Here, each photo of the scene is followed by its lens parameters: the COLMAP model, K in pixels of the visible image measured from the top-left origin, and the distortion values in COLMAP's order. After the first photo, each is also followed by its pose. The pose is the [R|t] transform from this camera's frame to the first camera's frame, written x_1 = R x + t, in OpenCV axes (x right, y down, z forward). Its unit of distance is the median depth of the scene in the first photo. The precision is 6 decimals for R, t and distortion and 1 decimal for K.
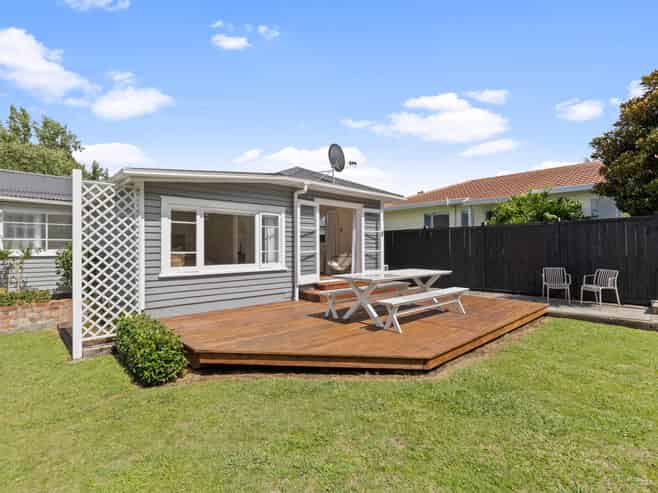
lens RADIAL K [[334.2, 0, 329.0], [0, 334.2, 246.5], [0, 0, 1]] dist [-0.001254, -0.001049]
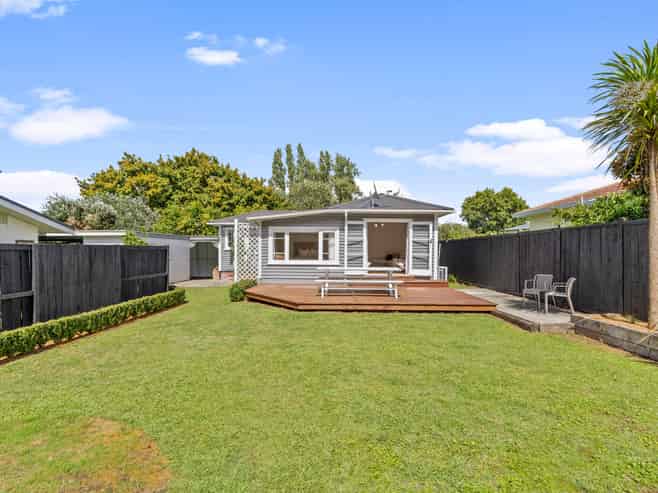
lens RADIAL K [[334.2, 0, 329.0], [0, 334.2, 246.5], [0, 0, 1]] dist [-0.001254, -0.001049]
pose [[0.715106, 0.001774, -0.699014, 1.031837], [-0.006945, 0.999965, -0.004567, -0.012504], [0.698982, 0.008121, 0.715093, -0.210435]]
